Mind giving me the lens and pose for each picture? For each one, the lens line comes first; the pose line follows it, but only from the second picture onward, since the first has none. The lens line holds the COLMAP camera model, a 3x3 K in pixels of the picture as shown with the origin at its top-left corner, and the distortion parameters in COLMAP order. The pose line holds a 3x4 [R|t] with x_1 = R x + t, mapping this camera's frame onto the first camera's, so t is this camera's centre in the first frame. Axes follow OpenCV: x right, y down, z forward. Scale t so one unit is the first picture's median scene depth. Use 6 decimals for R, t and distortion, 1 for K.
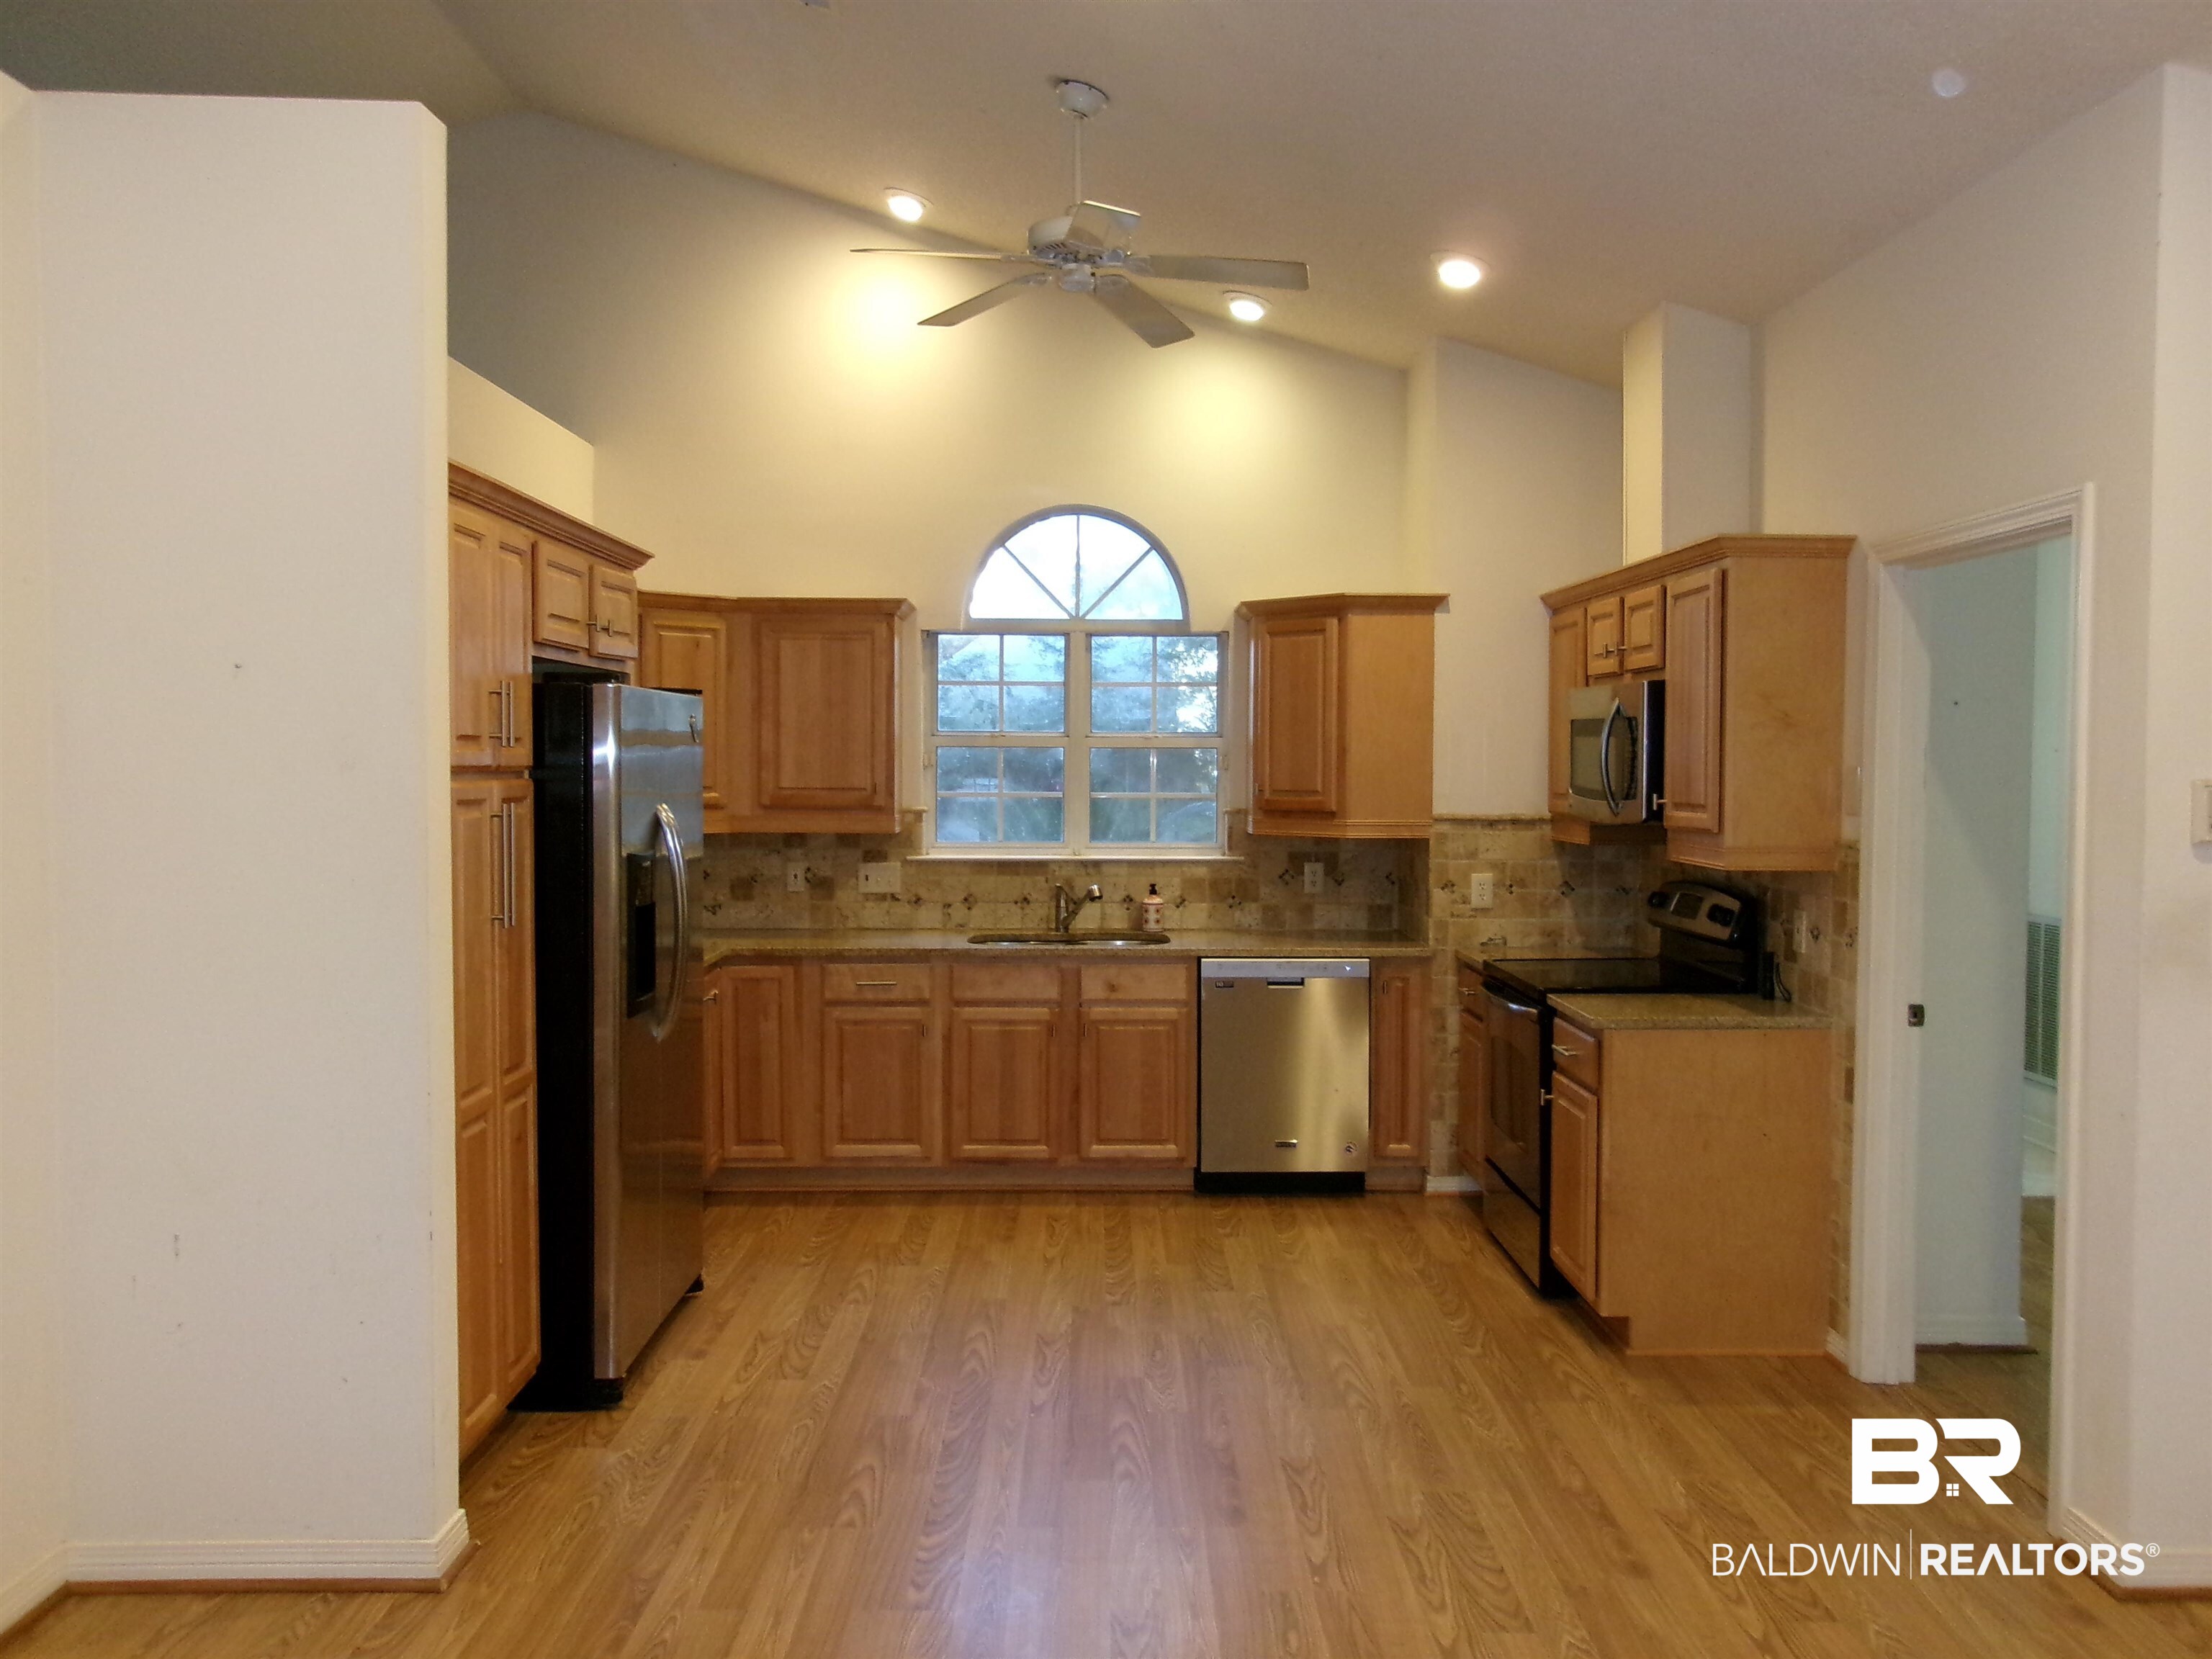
lens RADIAL K [[1740.1, 0, 1106.0], [0, 1740.1, 829.5], [0, 0, 1]] dist [-0.016847, 0.064527]
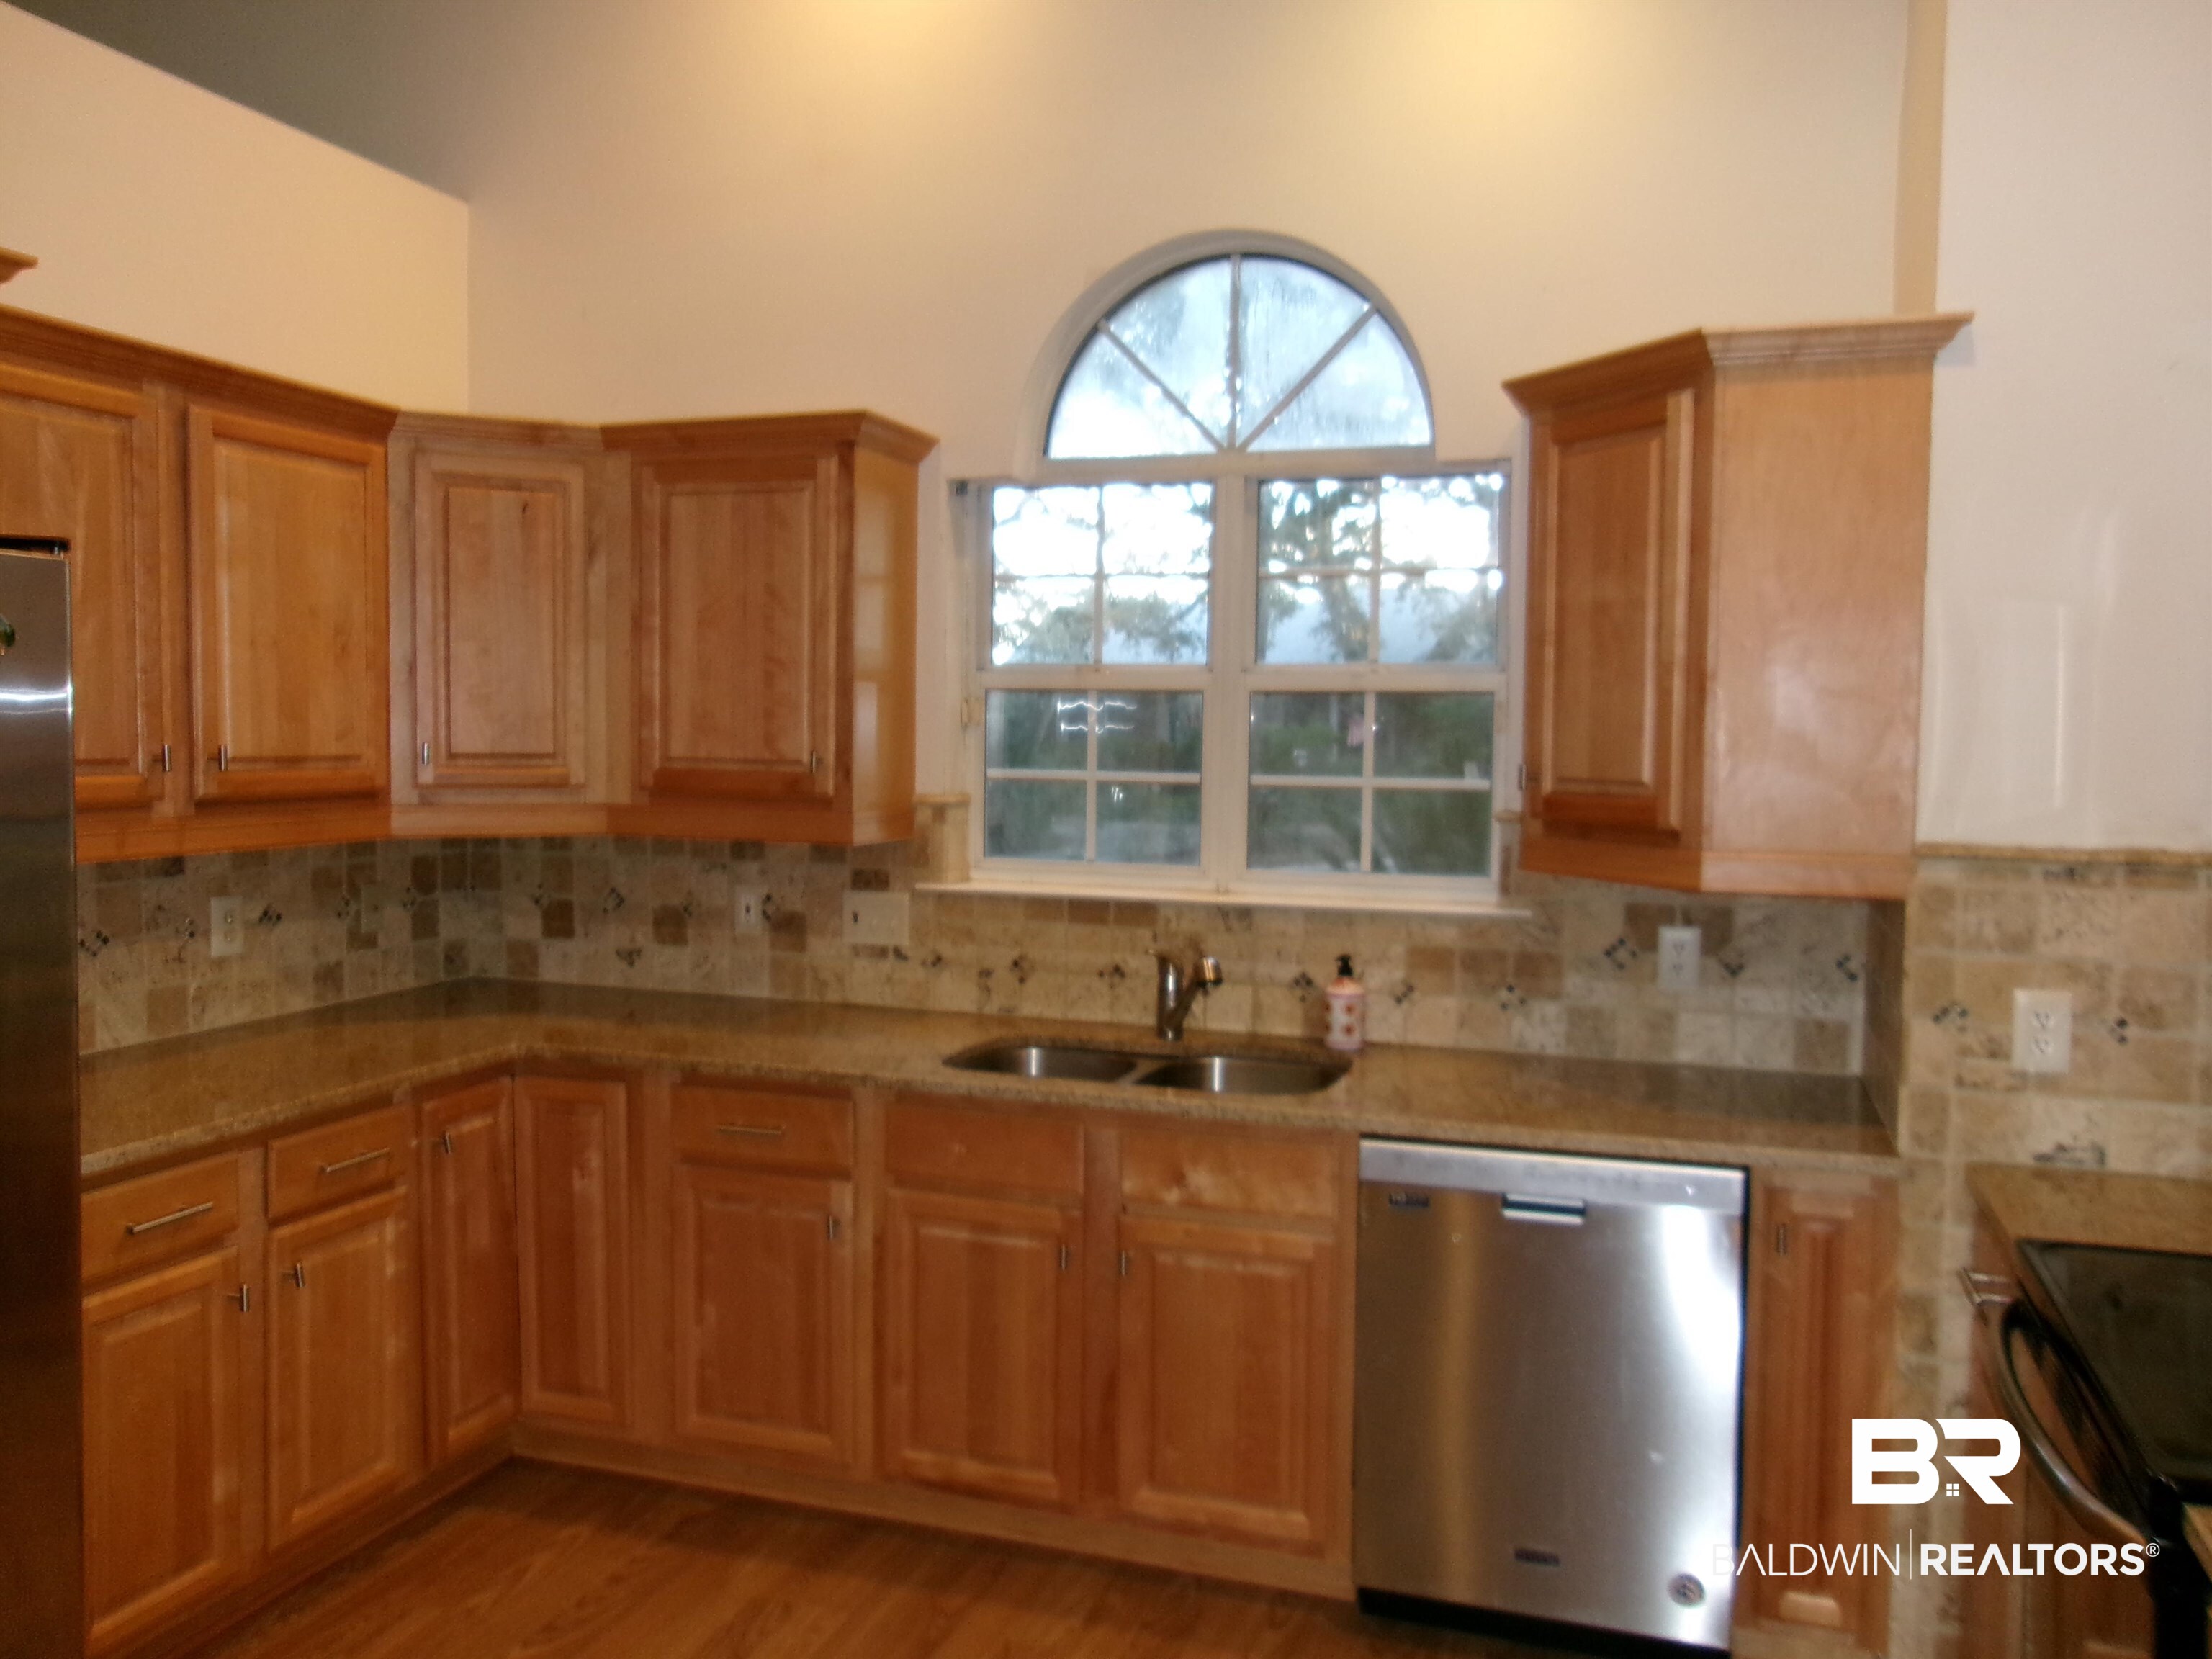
lens RADIAL K [[1702.0, 0, 1109.0], [0, 1702.0, 817.5], [0, 0, 1]] dist [-0.081885, 0.120383]
pose [[0.939886, 0.026407, -0.340465, 0.142100], [-0.022621, 0.999630, 0.015087, -0.016809], [0.340738, -0.006478, 0.940136, 0.546970]]
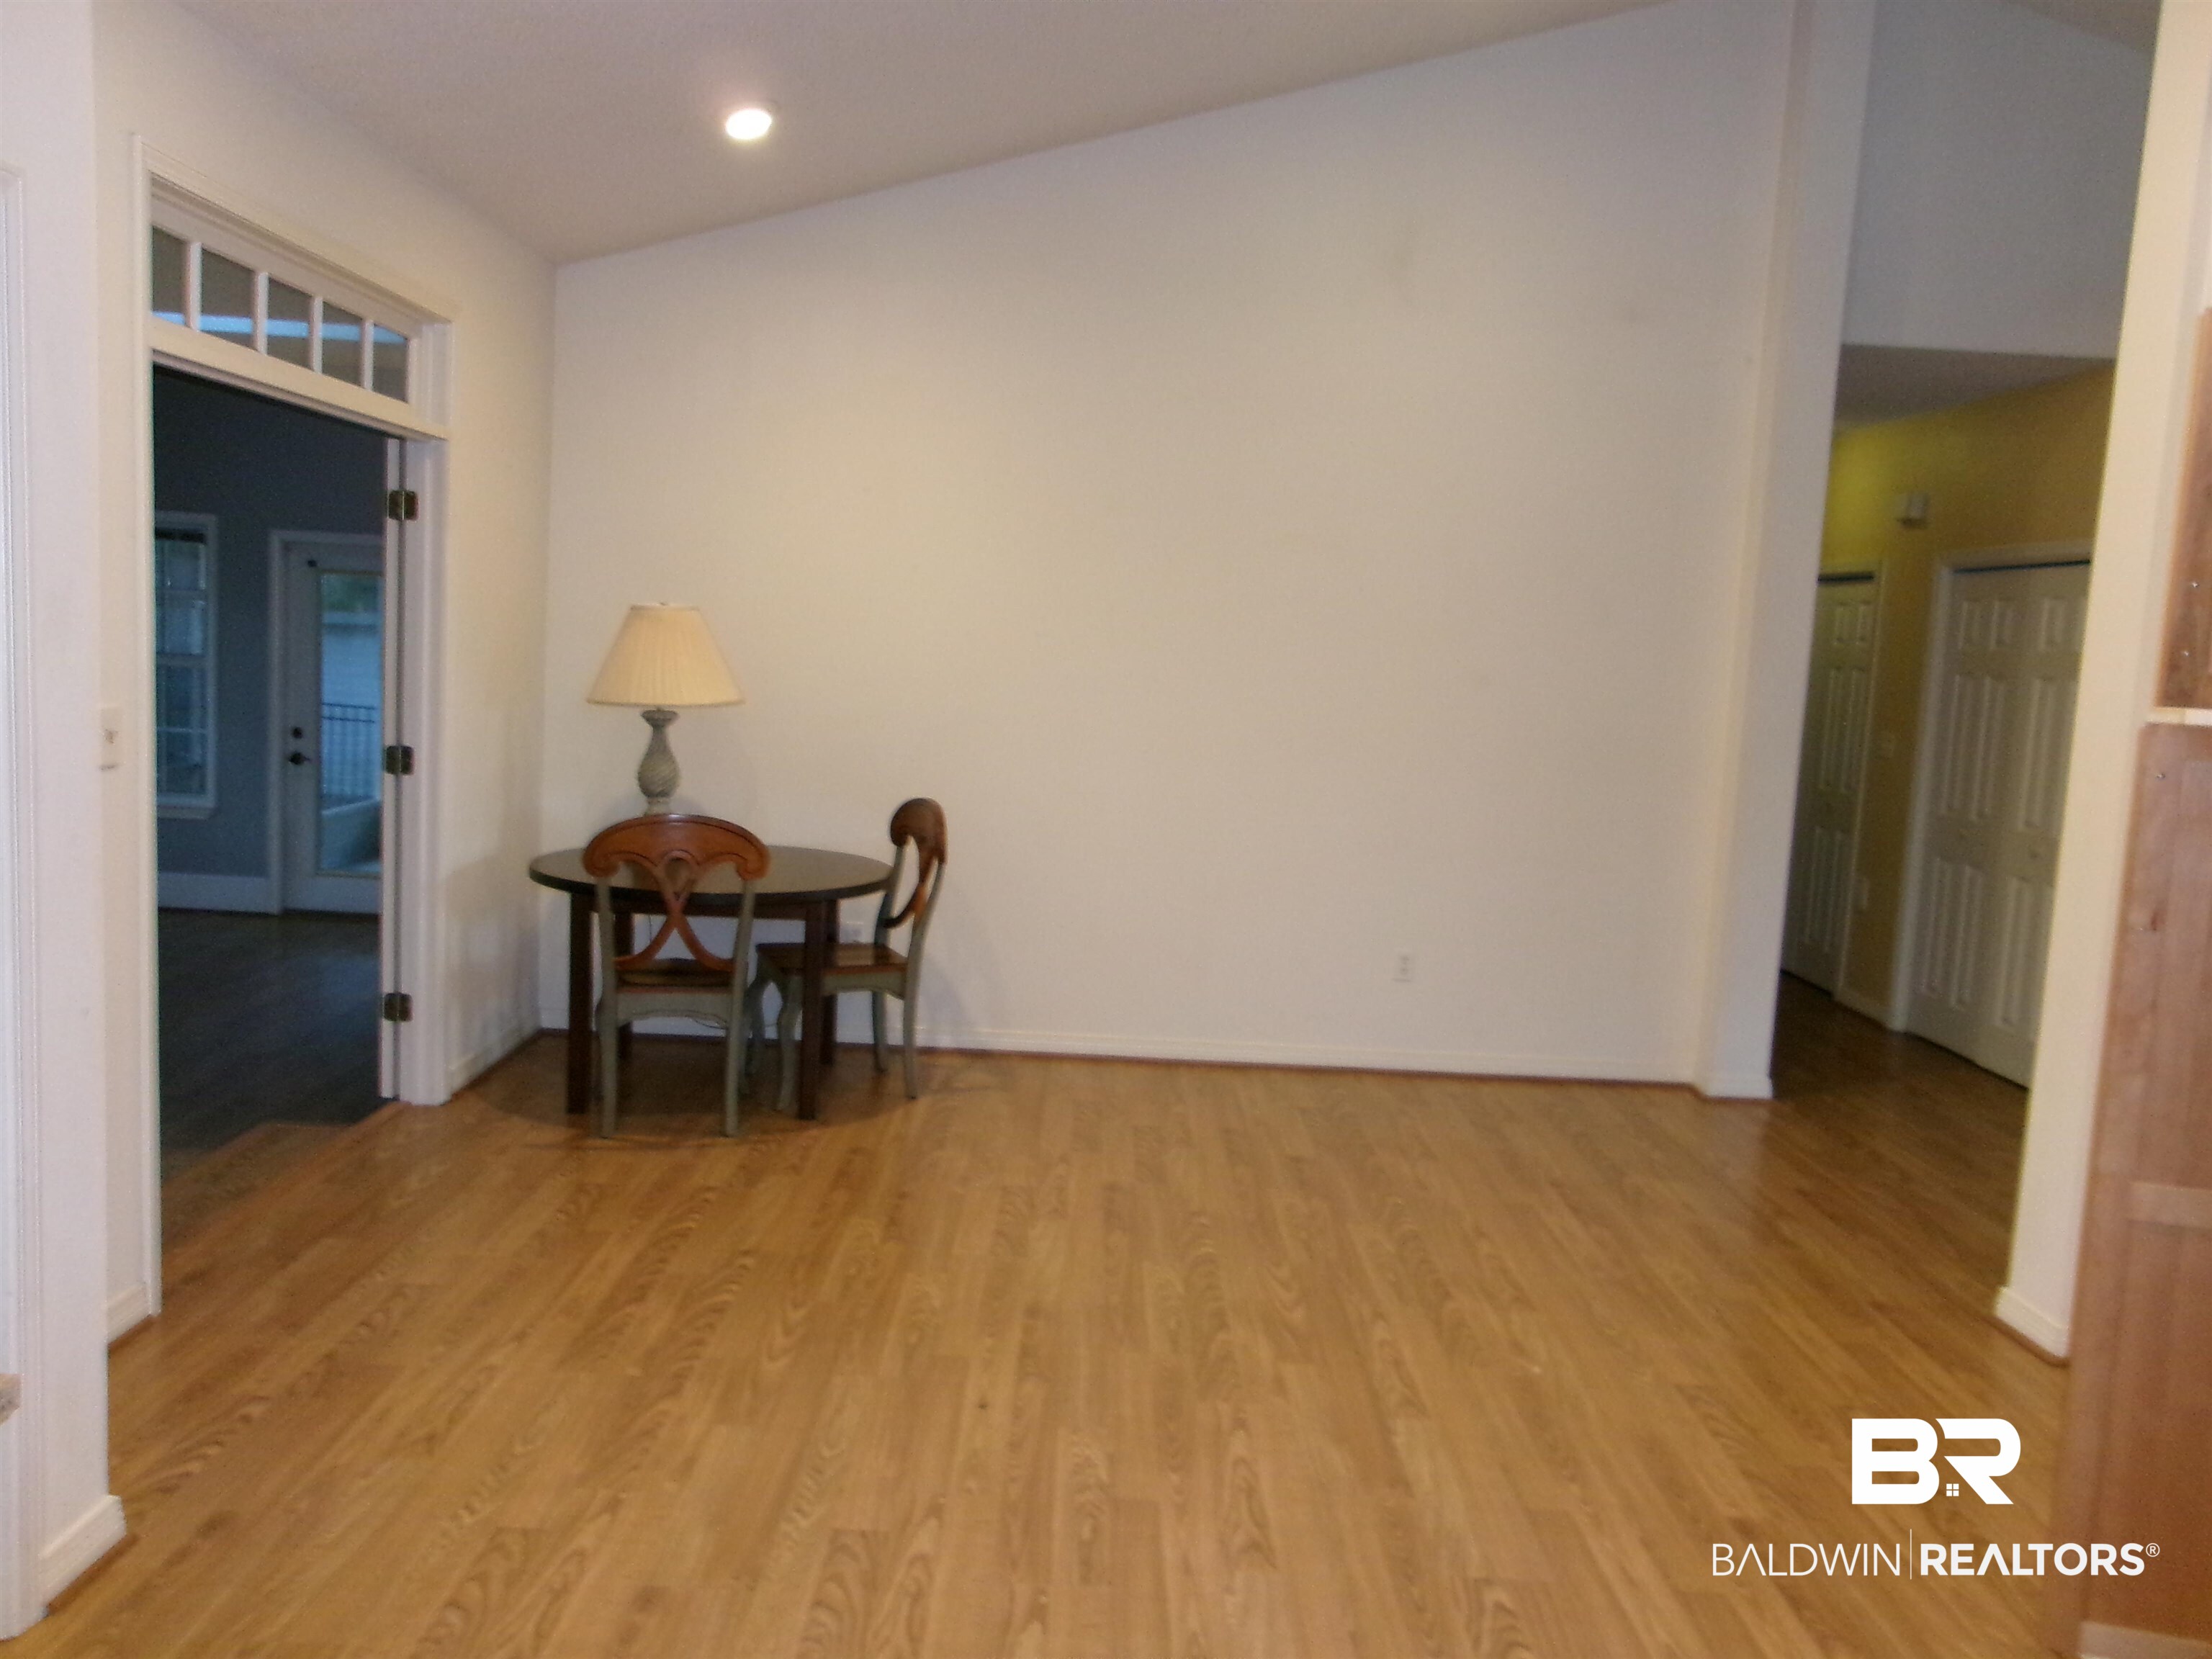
lens RADIAL K [[1740.1, 0, 1106.0], [0, 1740.1, 829.5], [0, 0, 1]] dist [-0.016847, 0.064527]
pose [[-0.998274, -0.056033, -0.017574, 0.068415], [-0.058005, 0.987548, 0.146236, -0.034996], [0.009161, 0.147003, -0.989094, 0.963178]]
